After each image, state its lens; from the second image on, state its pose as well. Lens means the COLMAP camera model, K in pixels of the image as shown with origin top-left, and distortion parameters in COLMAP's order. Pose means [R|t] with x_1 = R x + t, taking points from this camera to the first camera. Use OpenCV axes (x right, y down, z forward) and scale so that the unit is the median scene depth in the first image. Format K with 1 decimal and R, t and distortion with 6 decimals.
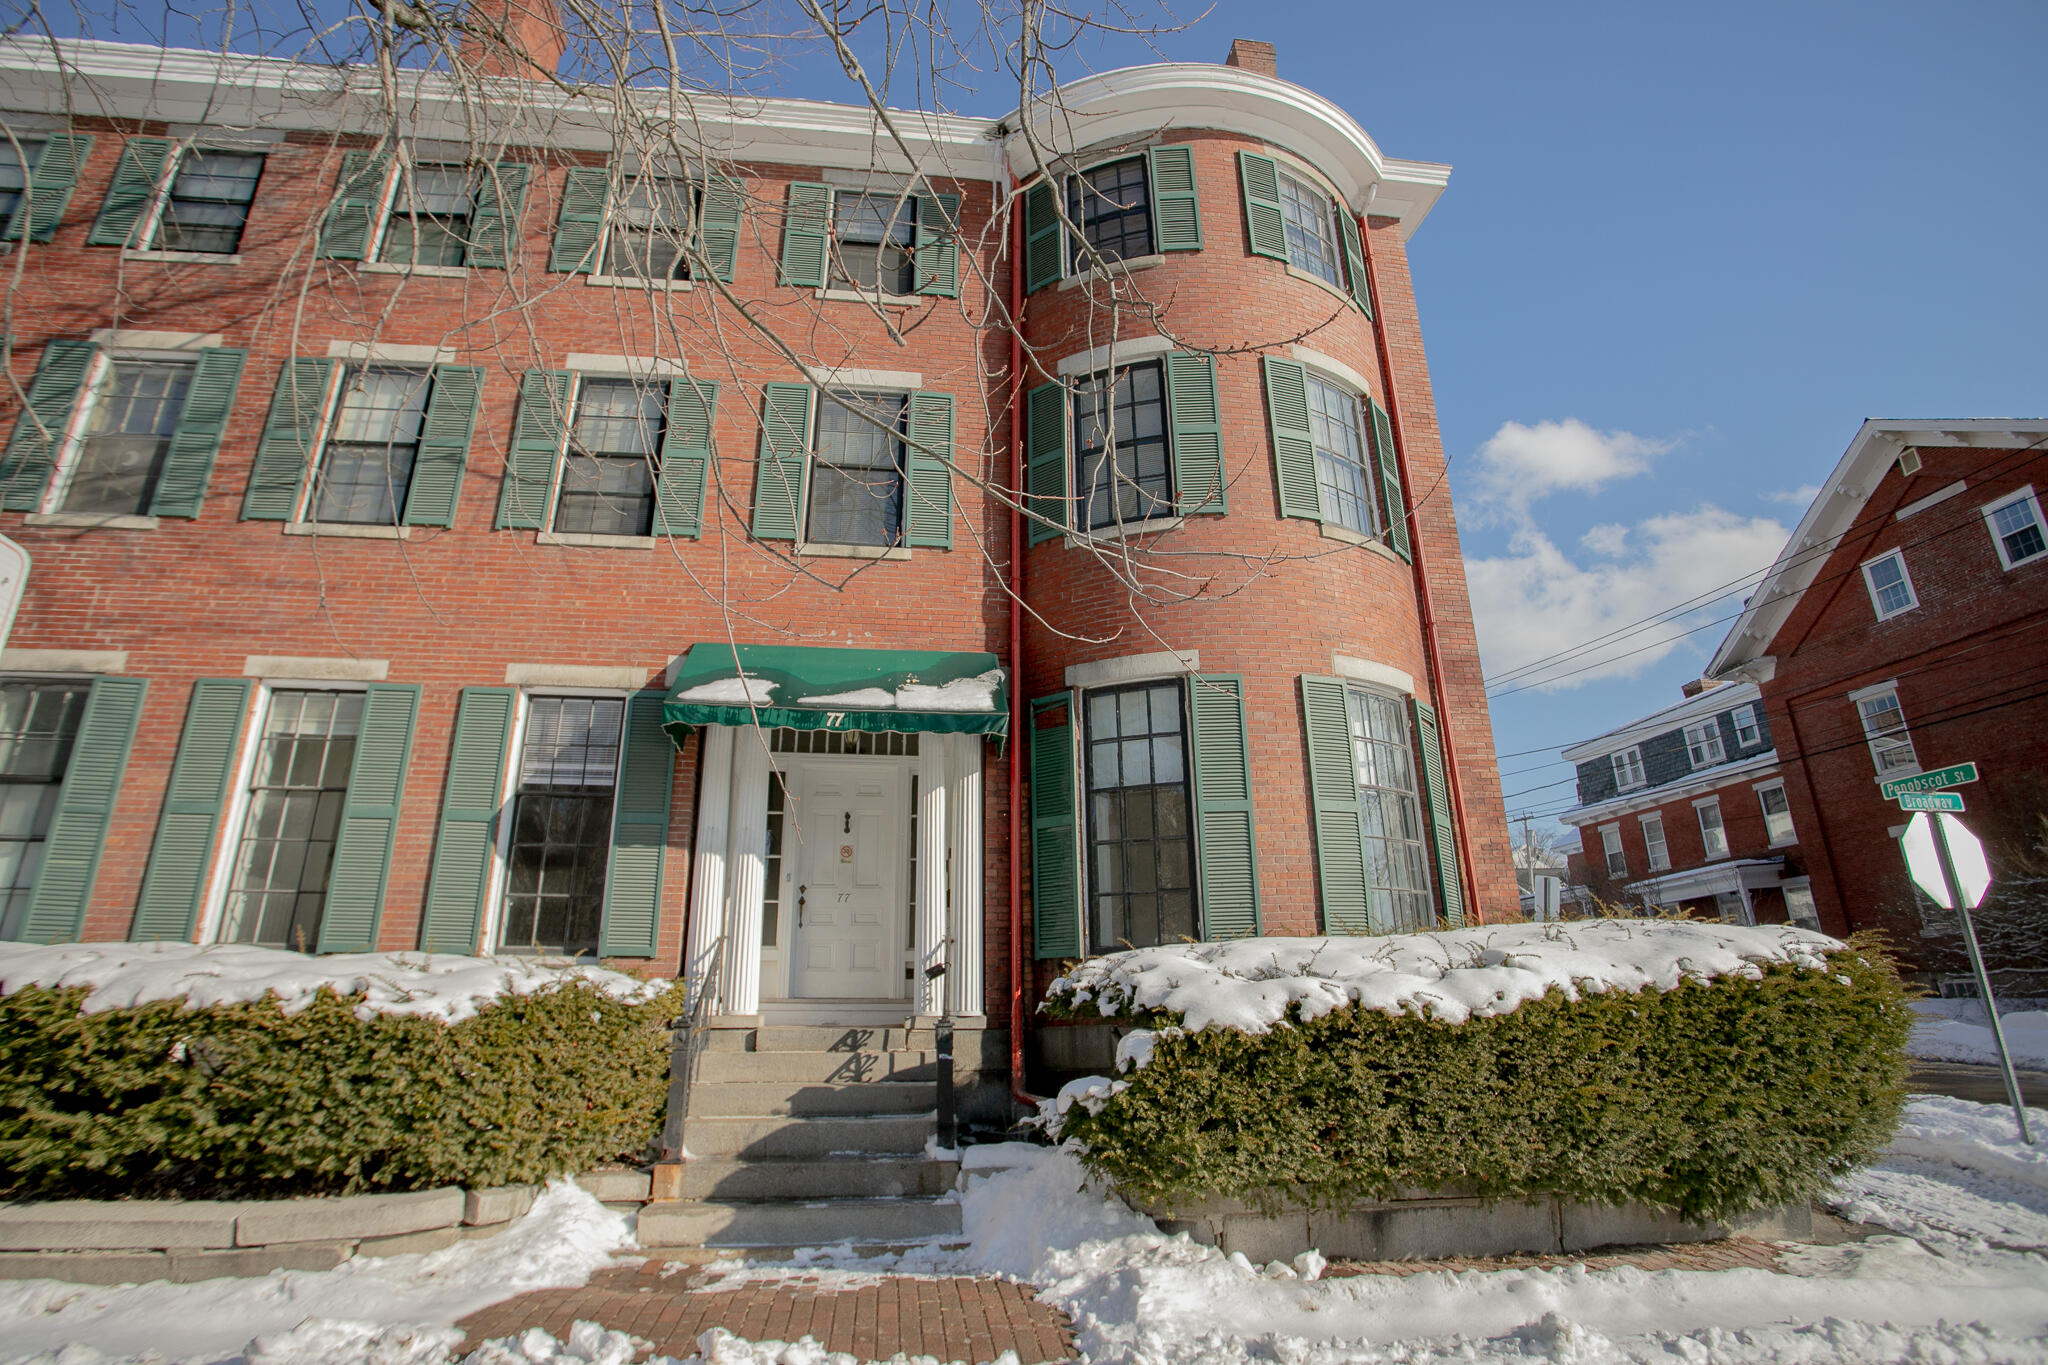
lens RADIAL K [[981.4, 0, 1022.5], [0, 981.4, 676.0], [0, 0, 1]] dist [-0.083020, 0.036277]
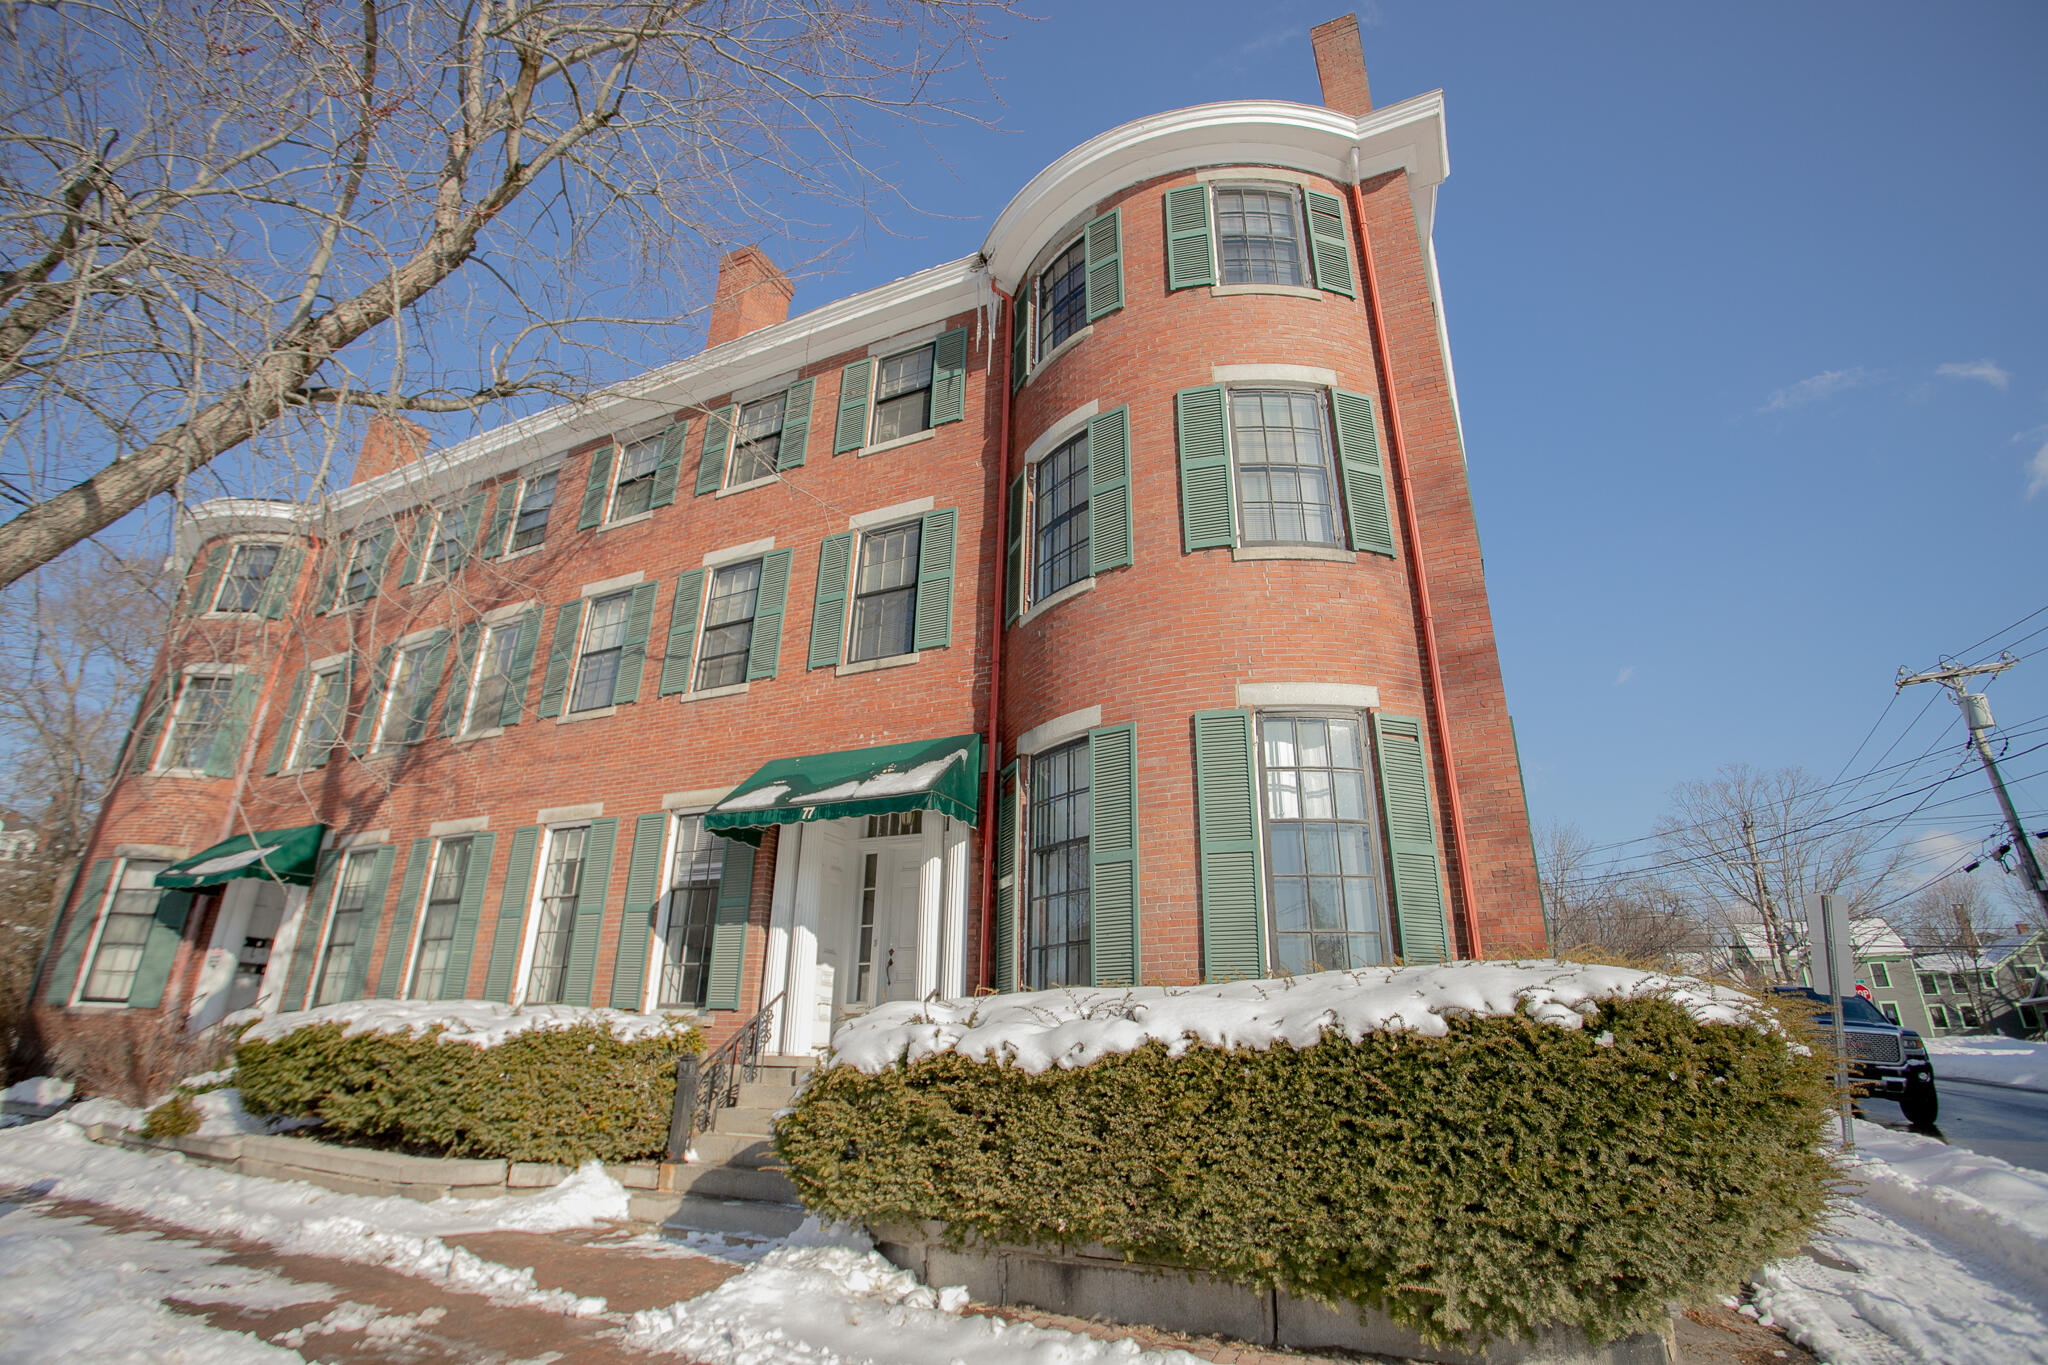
lens RADIAL K [[981.4, 0, 1022.5], [0, 981.4, 676.0], [0, 0, 1]] dist [-0.083020, 0.036277]
pose [[0.844407, -0.177369, -0.505486, 0.624285], [0.148536, 0.984120, -0.097187, 0.030905], [0.514697, 0.006983, 0.857344, 0.075314]]
